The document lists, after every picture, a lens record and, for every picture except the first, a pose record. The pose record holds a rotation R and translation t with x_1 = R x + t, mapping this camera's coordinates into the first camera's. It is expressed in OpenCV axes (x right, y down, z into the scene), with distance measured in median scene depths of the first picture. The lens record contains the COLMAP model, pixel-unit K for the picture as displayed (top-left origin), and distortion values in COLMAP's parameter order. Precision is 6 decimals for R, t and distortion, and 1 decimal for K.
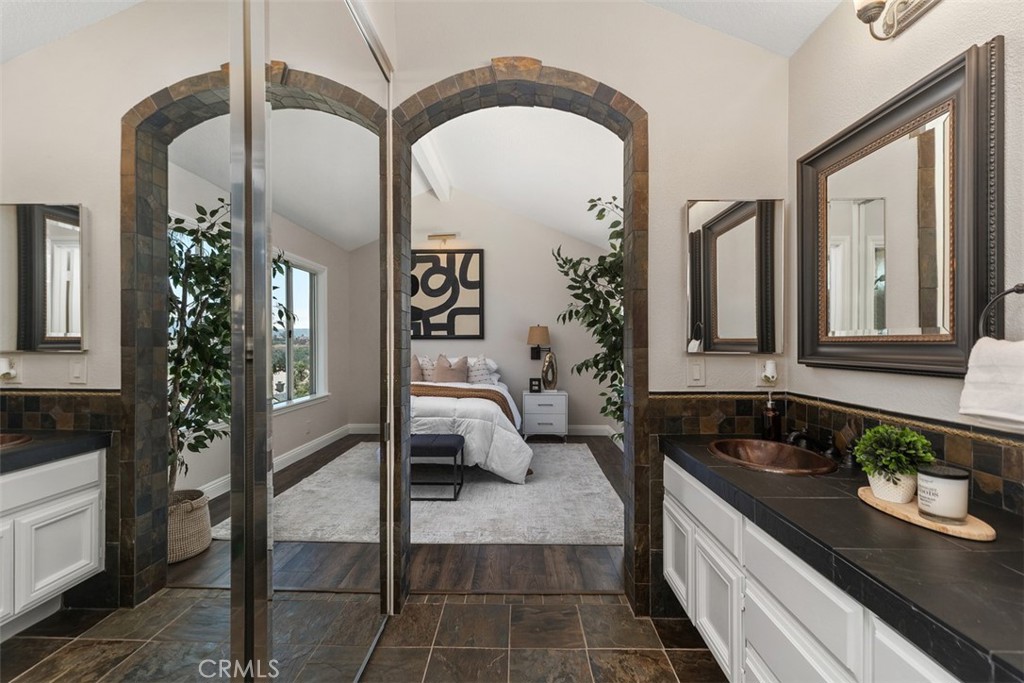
lens RADIAL K [[461.7, 0, 512.2], [0, 461.7, 344.6], [0, 0, 1]] dist [0.000355, 0.000012]
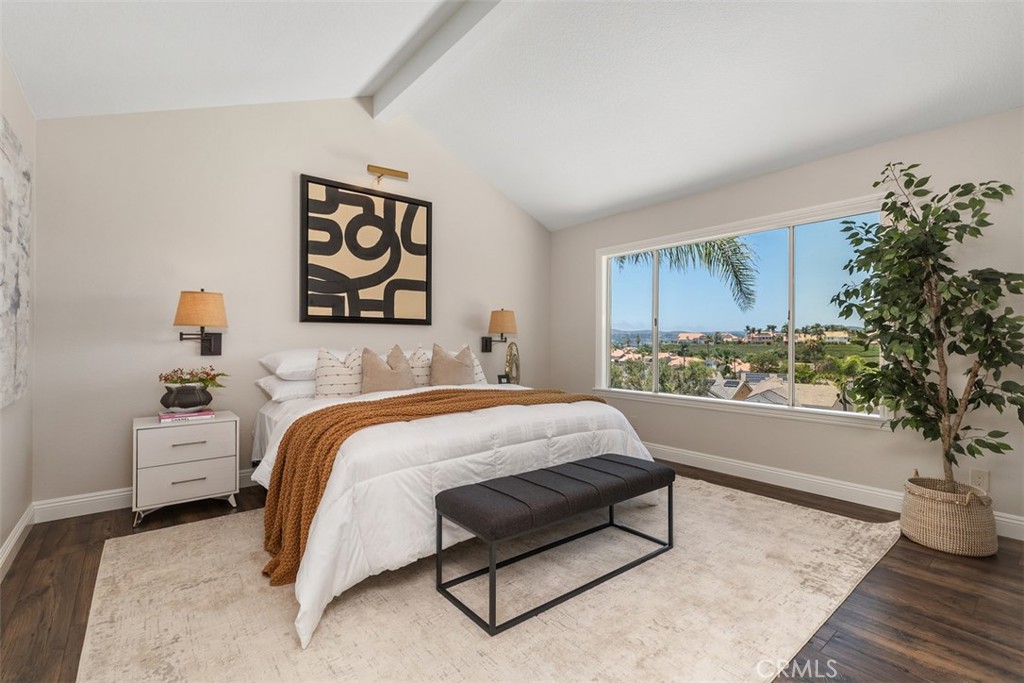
lens RADIAL K [[461.7, 0, 513.6], [0, 461.7, 340.8], [0, 0, 1]] dist [0.000355, 0.000012]
pose [[0.759037, 0.004999, 0.651028, -0.439876], [-0.004651, 0.999987, -0.002256, 0.014371], [-0.651031, -0.001316, 0.759050, 0.356257]]
